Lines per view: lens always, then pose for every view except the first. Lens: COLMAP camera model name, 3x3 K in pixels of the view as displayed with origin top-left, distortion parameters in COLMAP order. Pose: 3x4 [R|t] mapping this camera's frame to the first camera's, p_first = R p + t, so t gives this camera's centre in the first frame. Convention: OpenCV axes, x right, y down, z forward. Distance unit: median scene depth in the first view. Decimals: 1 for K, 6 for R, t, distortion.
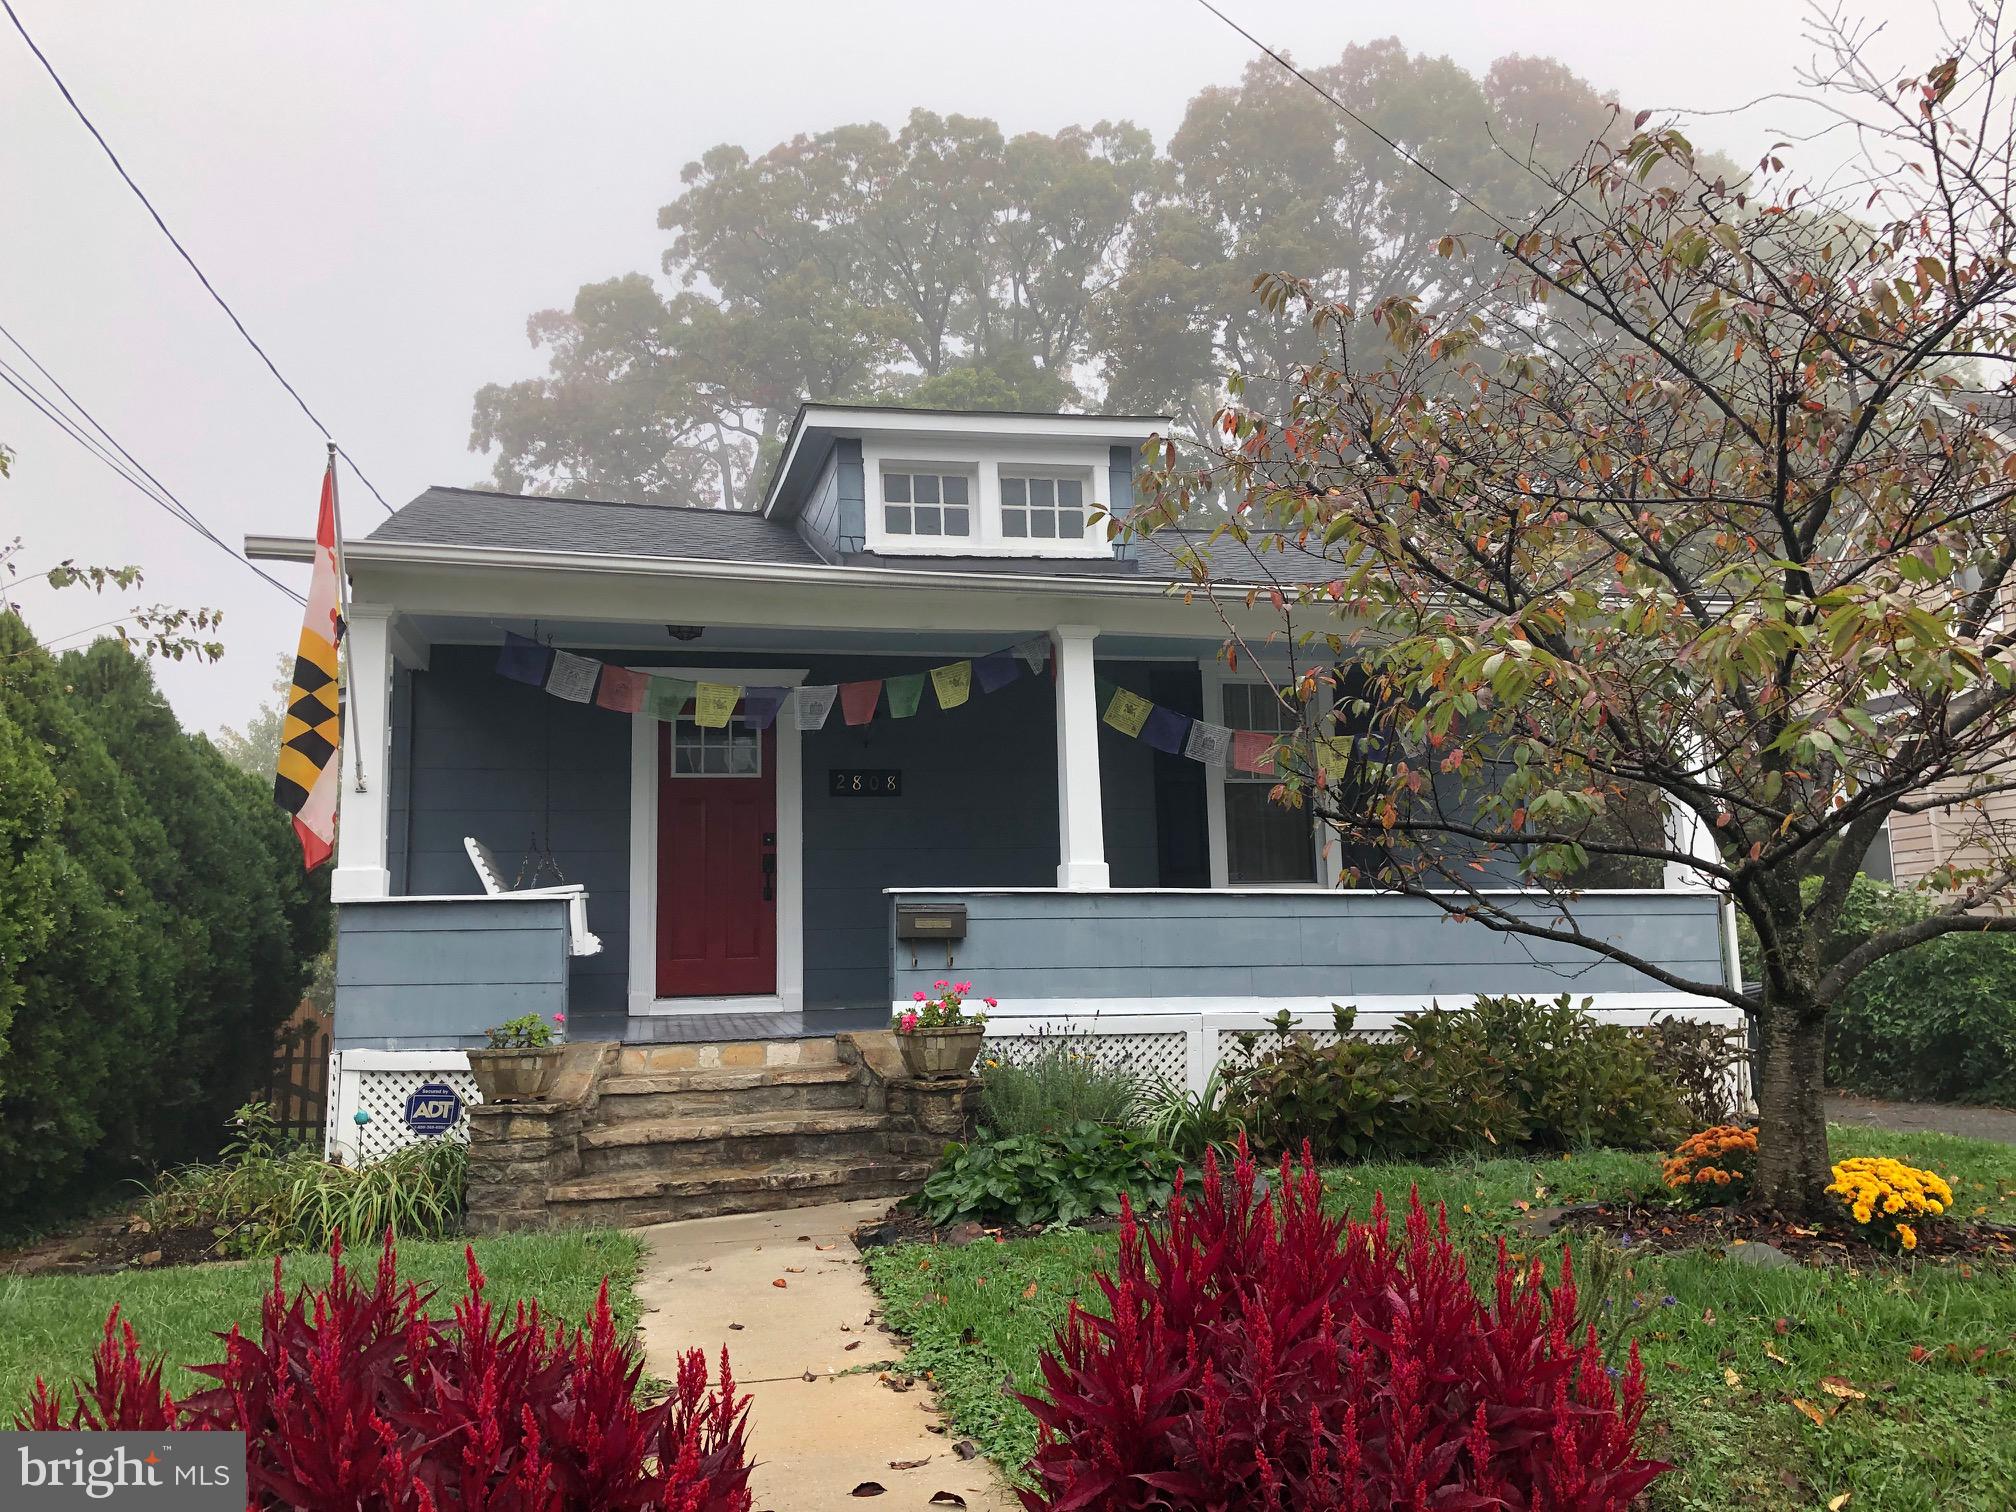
lens RADIAL K [[1617.3, 0, 1000.8], [0, 1617.3, 742.3], [0, 0, 1]] dist [0.043180, -0.055042]
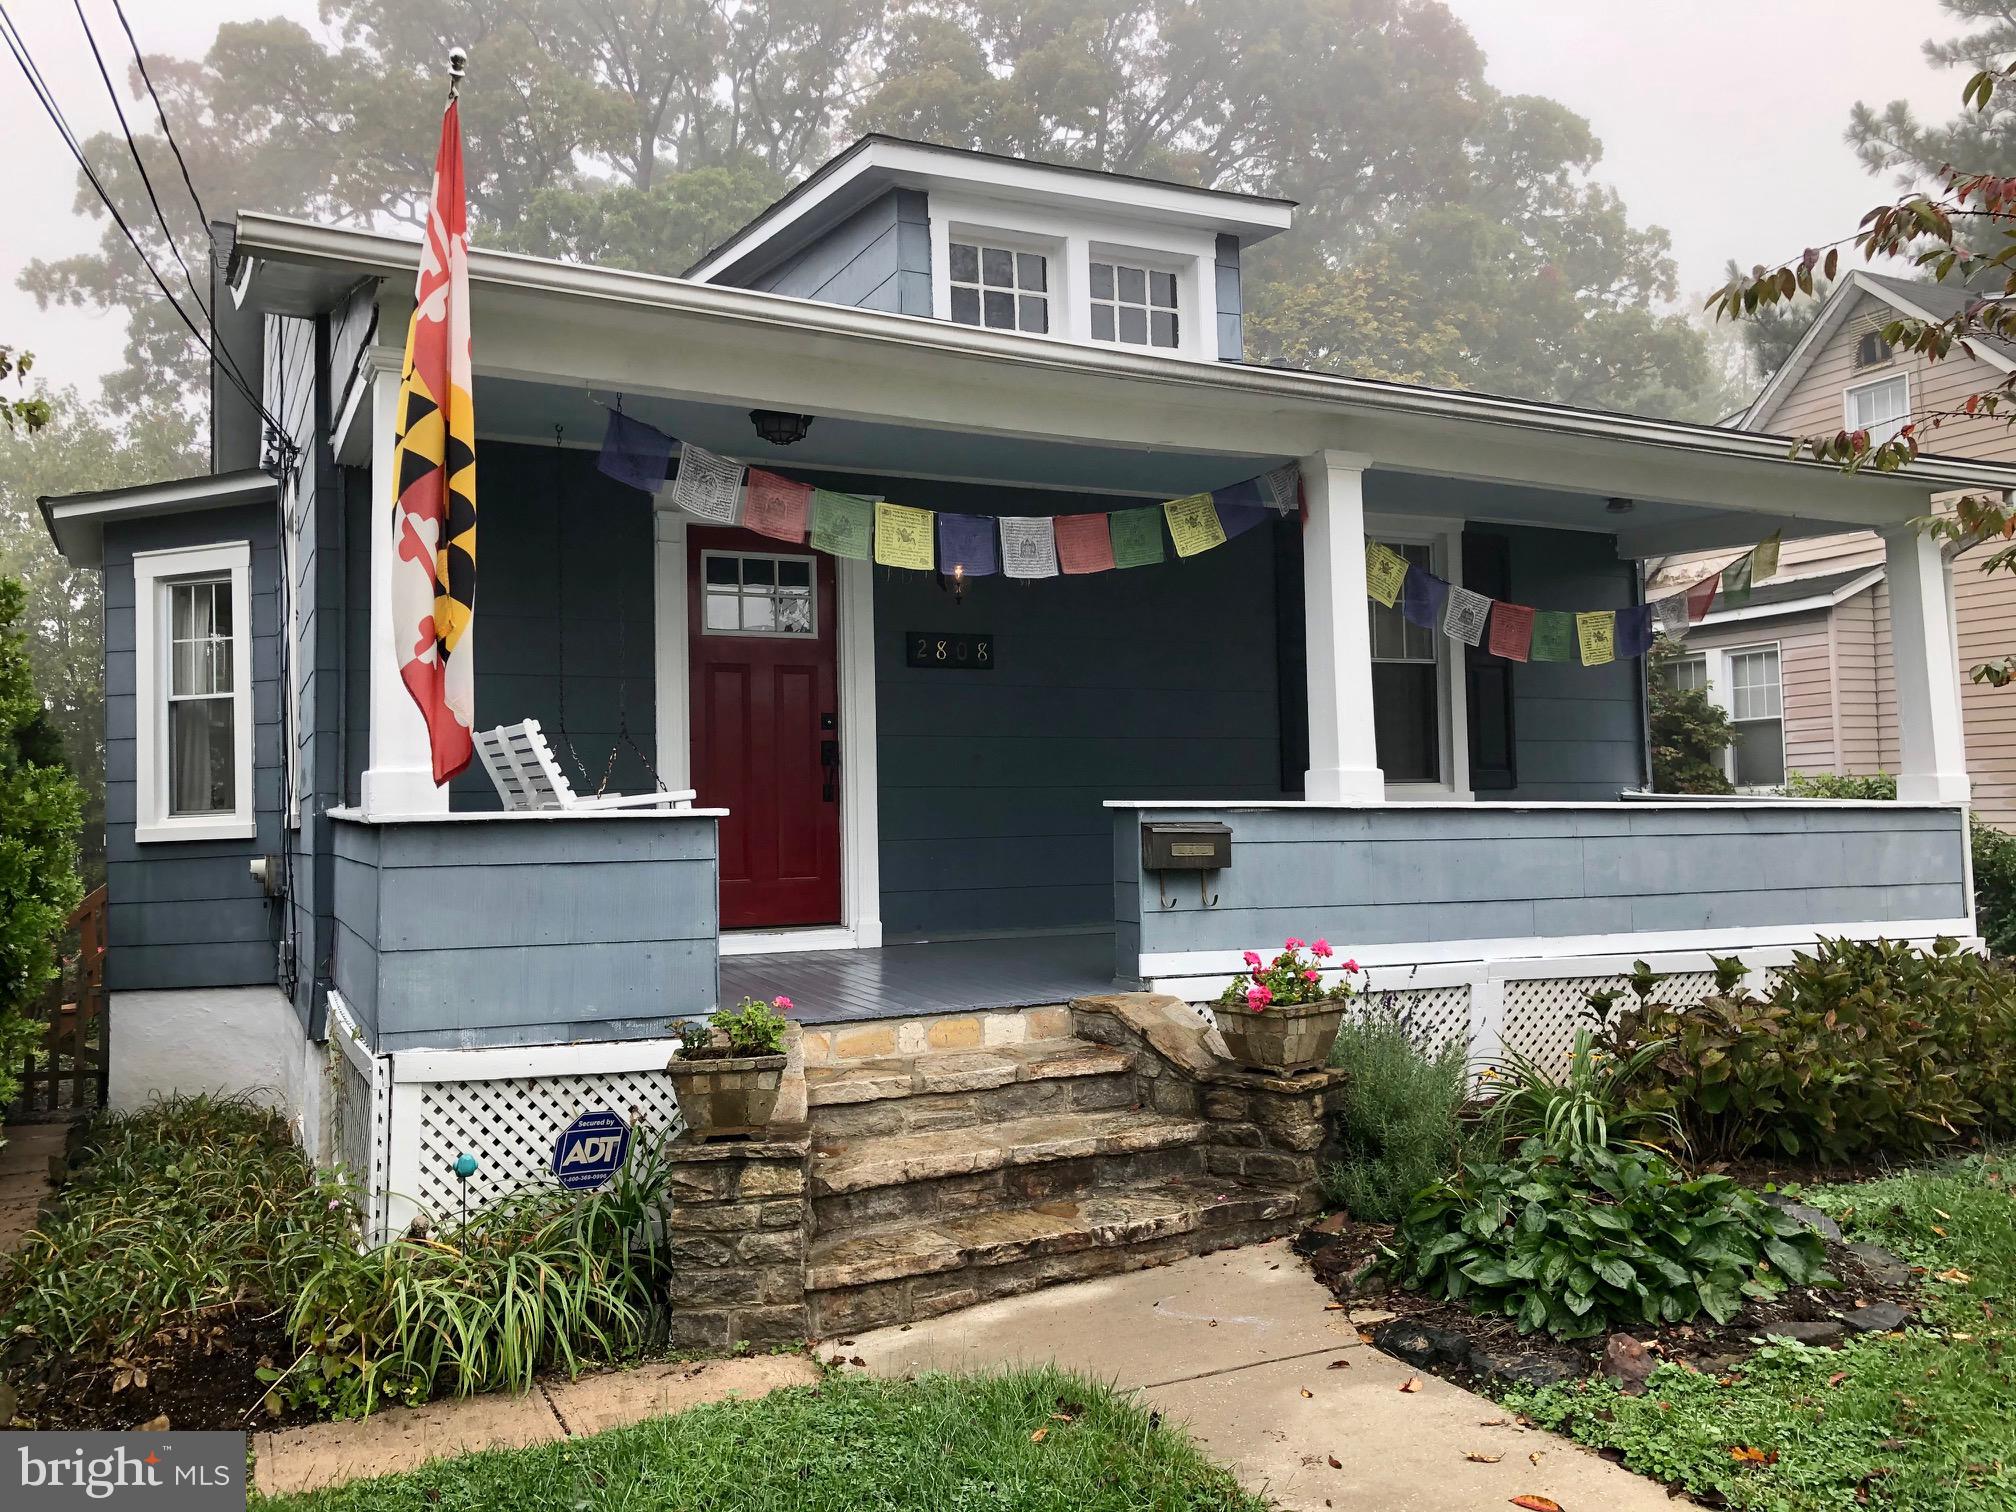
lens RADIAL K [[1617.3, 0, 1017.3], [0, 1617.3, 762.8], [0, 0, 1]] dist [0.043180, -0.055042]
pose [[0.970682, 0.014409, 0.239936, -0.320437], [-0.037996, 0.994850, 0.093971, 0.007170], [-0.237346, -0.100333, 0.966230, 0.335704]]
